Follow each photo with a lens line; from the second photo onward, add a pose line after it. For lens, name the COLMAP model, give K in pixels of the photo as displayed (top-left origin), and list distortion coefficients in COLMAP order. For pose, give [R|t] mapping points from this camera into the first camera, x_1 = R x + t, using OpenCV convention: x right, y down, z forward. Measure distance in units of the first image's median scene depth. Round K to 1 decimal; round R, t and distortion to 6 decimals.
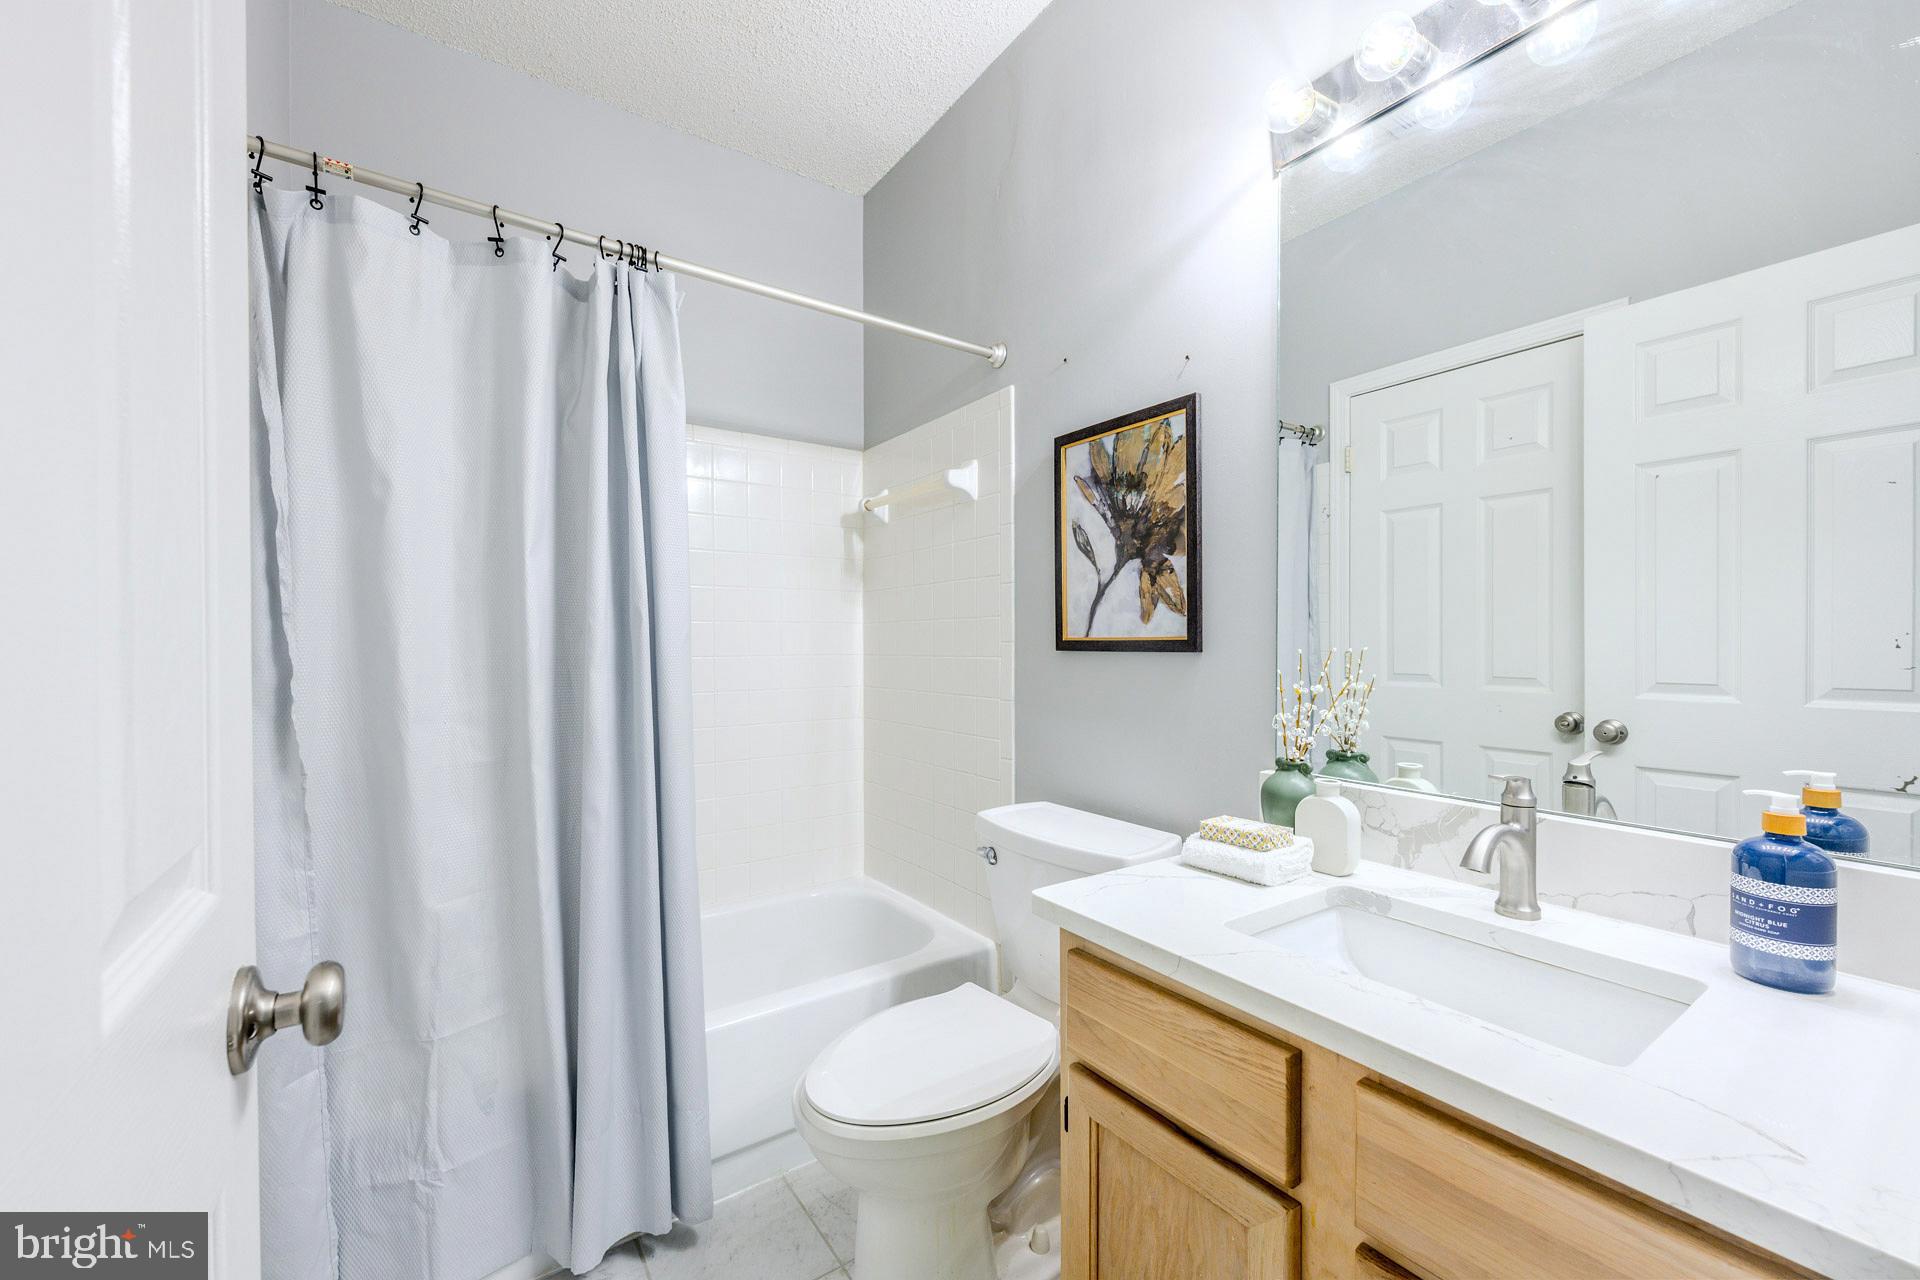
lens RADIAL K [[767.7, 0, 960.0], [0, 767.7, 640.0], [0, 0, 1]] dist [0.001325, 0.000079]
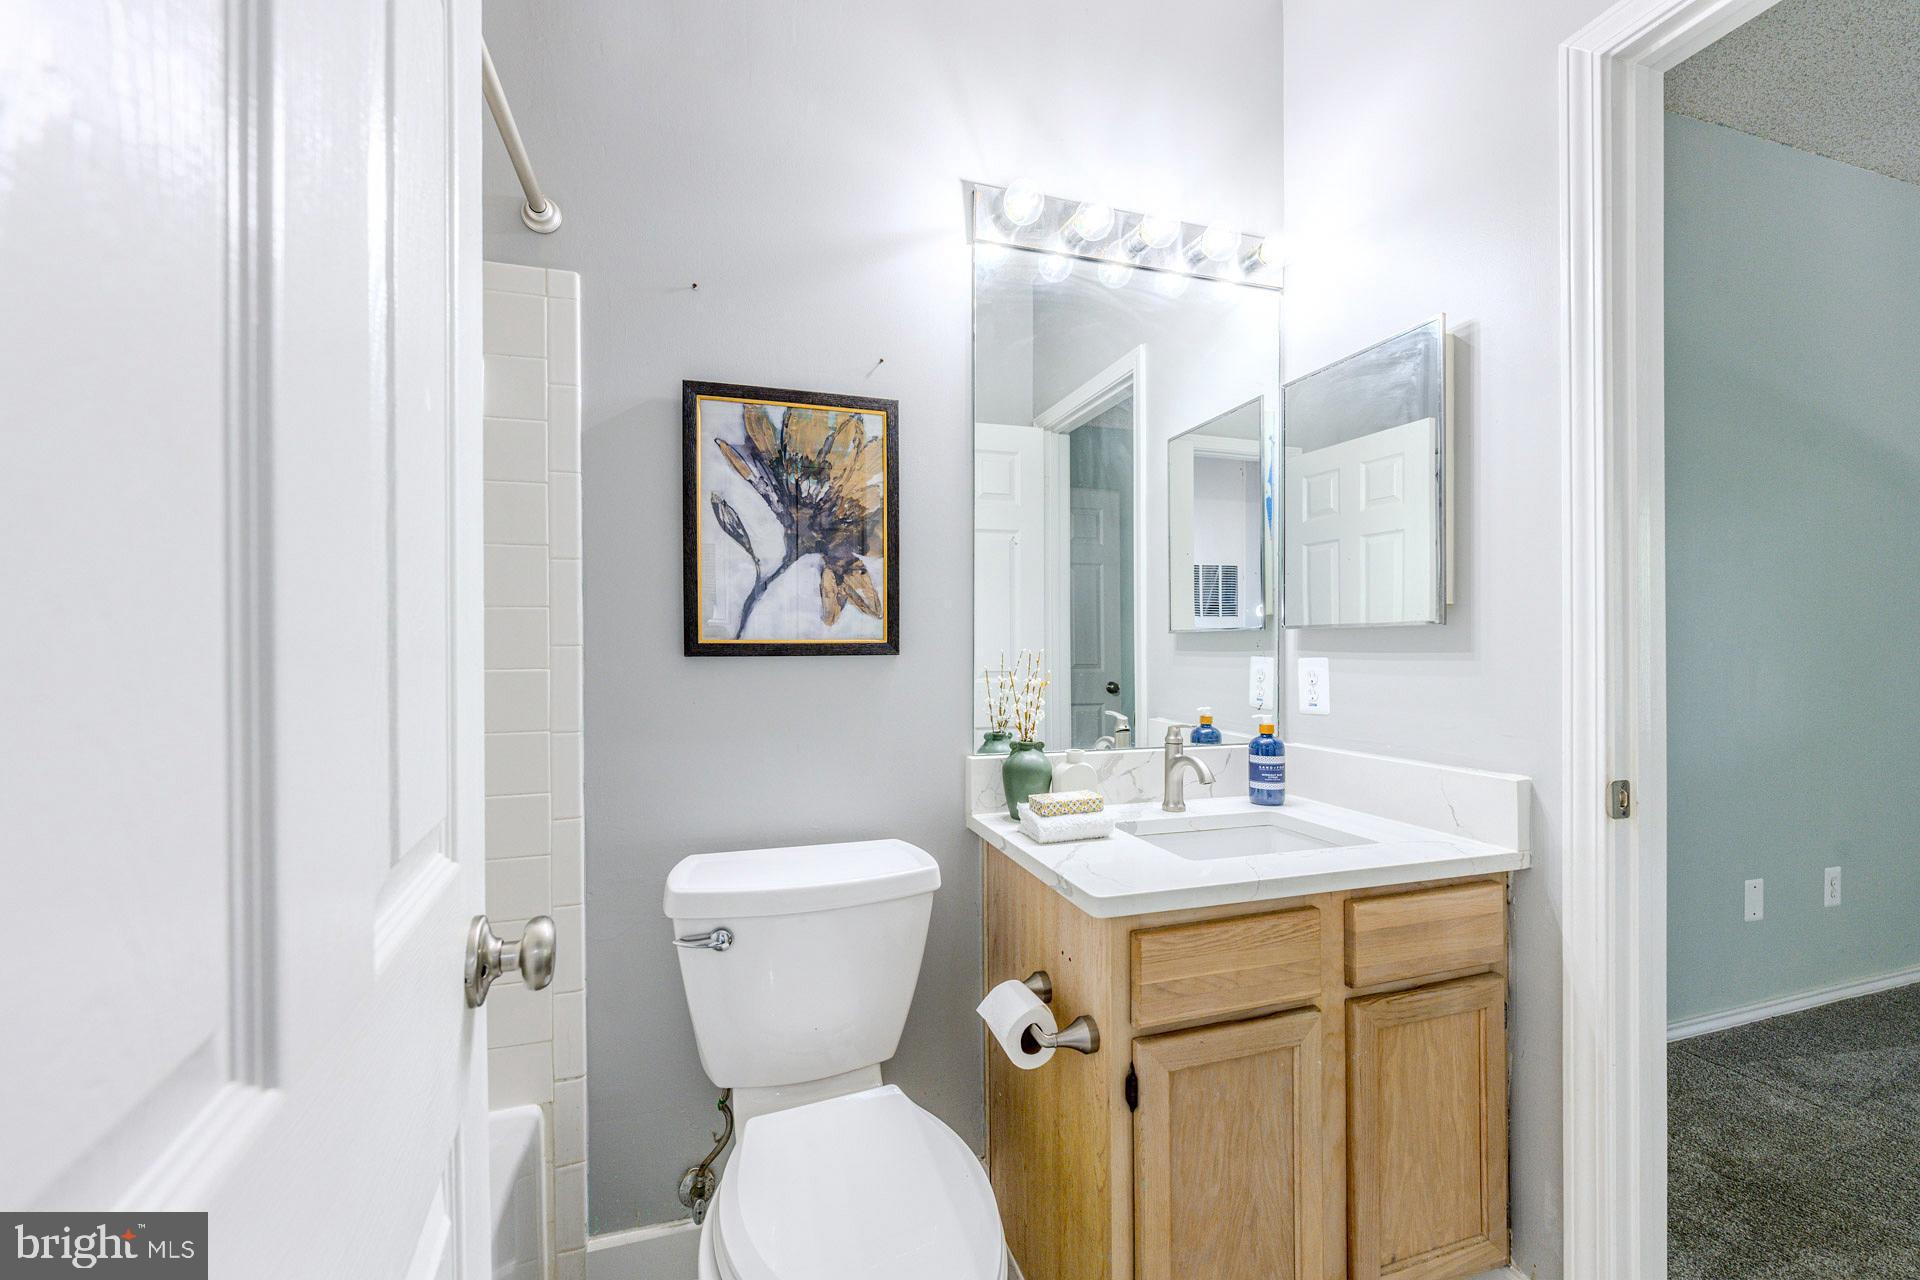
lens RADIAL K [[767.7, 0, 960.0], [0, 767.7, 640.0], [0, 0, 1]] dist [0.001325, 0.000079]
pose [[0.300355, 0.006539, 0.953805, -0.591891], [0.002604, 0.999967, -0.007675, 0.003844], [-0.953824, 0.004788, 0.300328, 0.572712]]
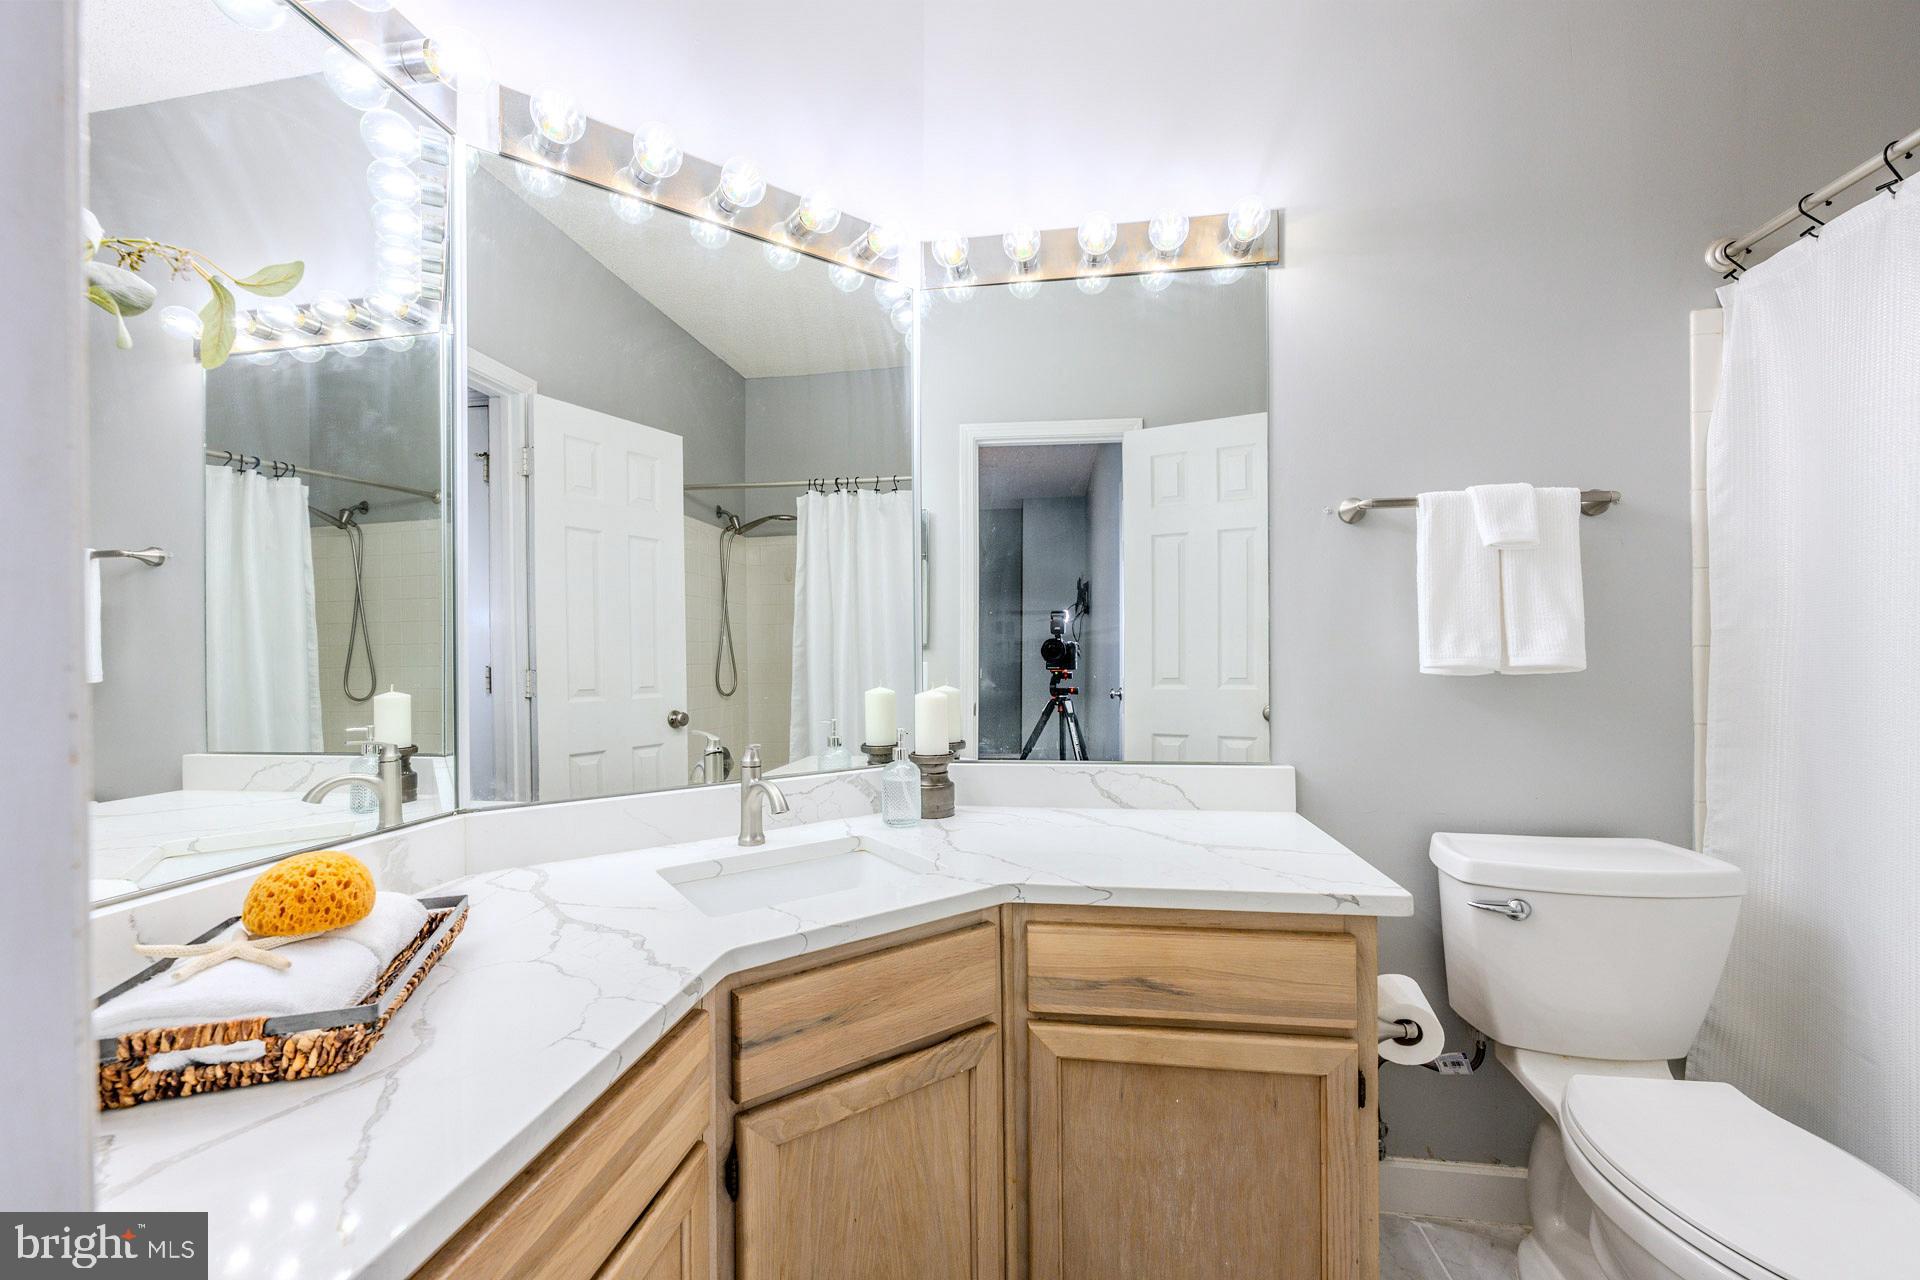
lens RADIAL K [[767.7, 0, 960.0], [0, 767.7, 640.0], [0, 0, 1]] dist [0.001325, 0.000079]
pose [[-0.013224, 0.015827, 0.999787, -0.443192], [-0.004468, 0.999864, -0.015888, -0.002550], [-0.999903, -0.004678, -0.013152, 0.383849]]
